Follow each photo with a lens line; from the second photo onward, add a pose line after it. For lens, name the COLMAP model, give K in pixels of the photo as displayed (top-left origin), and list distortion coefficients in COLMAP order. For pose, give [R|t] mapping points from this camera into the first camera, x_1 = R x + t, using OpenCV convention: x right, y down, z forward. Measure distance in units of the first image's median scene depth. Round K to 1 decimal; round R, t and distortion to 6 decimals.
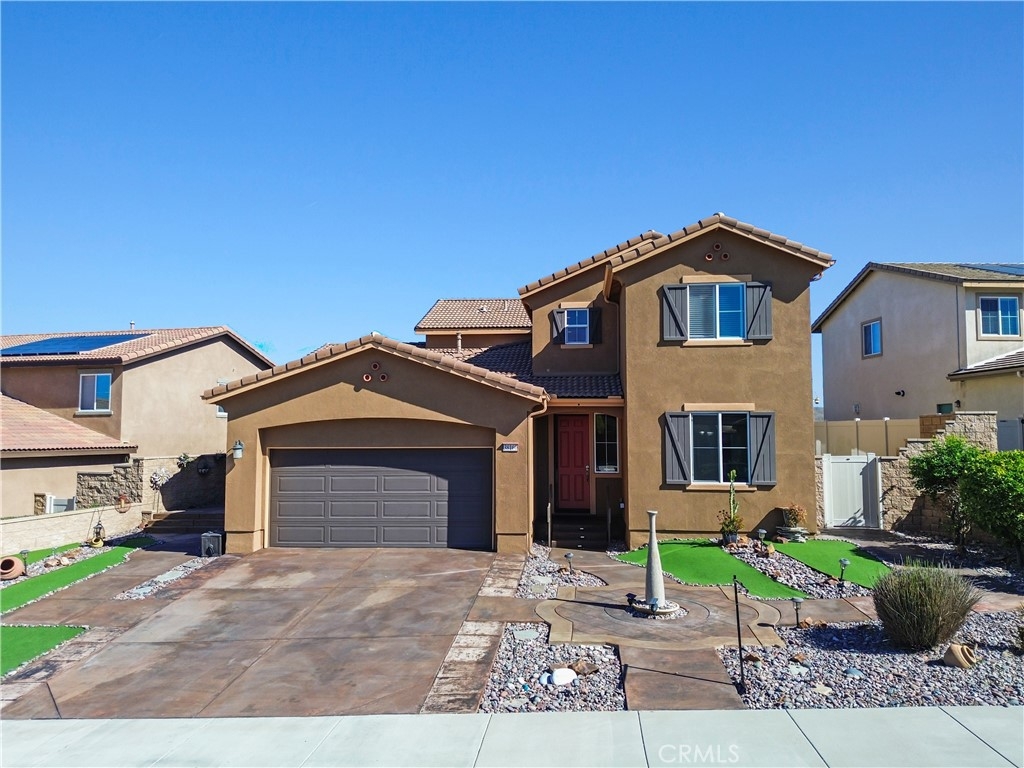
lens RADIAL K [[722.0, 0, 514.4], [0, 722.0, 388.5], [0, 0, 1]] dist [0.062414, -0.053554]
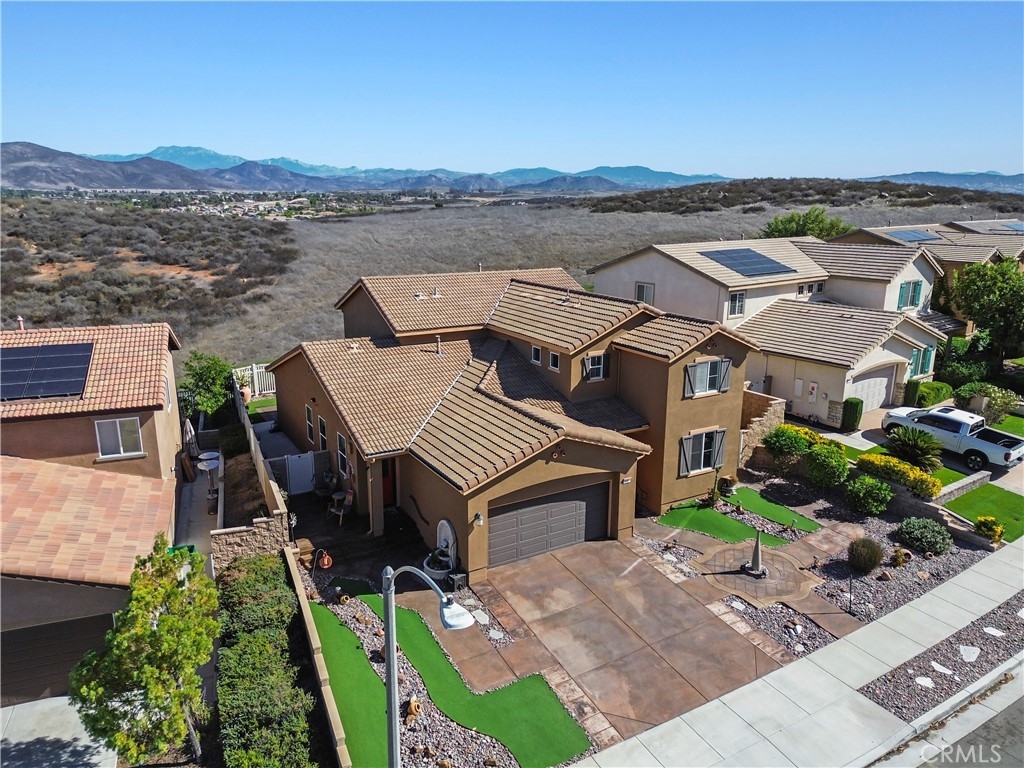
lens RADIAL K [[721.1, 0, 512.0], [0, 721.1, 384.0], [0, 0, 1]] dist [0.086770, -0.104555]
pose [[0.812685, -0.141825, 0.565180, -1.087052], [-0.040748, 0.953722, 0.297917, -0.591118], [-0.581277, -0.265142, 0.769296, -0.058946]]
